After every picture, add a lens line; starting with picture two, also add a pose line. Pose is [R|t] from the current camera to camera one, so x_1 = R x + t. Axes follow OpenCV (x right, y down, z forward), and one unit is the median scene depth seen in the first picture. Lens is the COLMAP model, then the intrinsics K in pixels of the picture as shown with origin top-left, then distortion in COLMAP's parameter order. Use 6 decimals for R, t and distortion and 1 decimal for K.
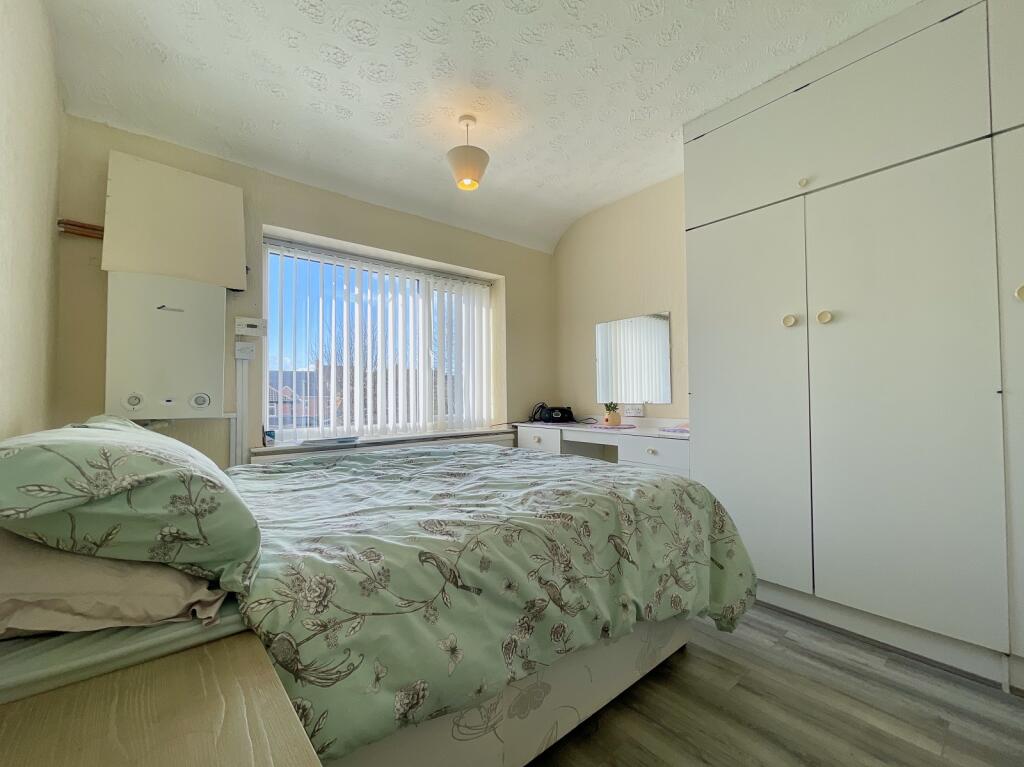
lens RADIAL K [[415.7, 0, 519.8], [0, 415.7, 386.1], [0, 0, 1]] dist [0.001847, 0.000213]
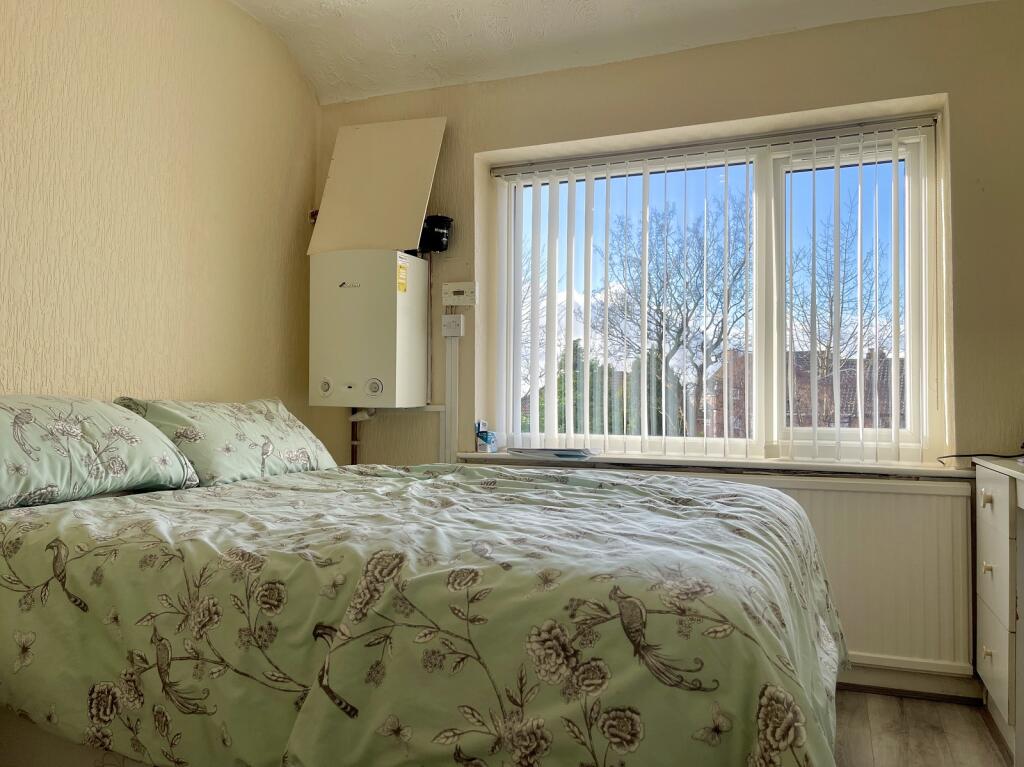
lens RADIAL K [[775.3, 0, 533.7], [0, 775.3, 387.0], [0, 0, 1]] dist [0.034736, -0.006563]
pose [[0.491070, -0.007903, -0.871084, 0.656003], [0.006987, 0.999962, -0.005134, 0.037200], [0.871092, -0.003565, 0.491106, 0.411814]]
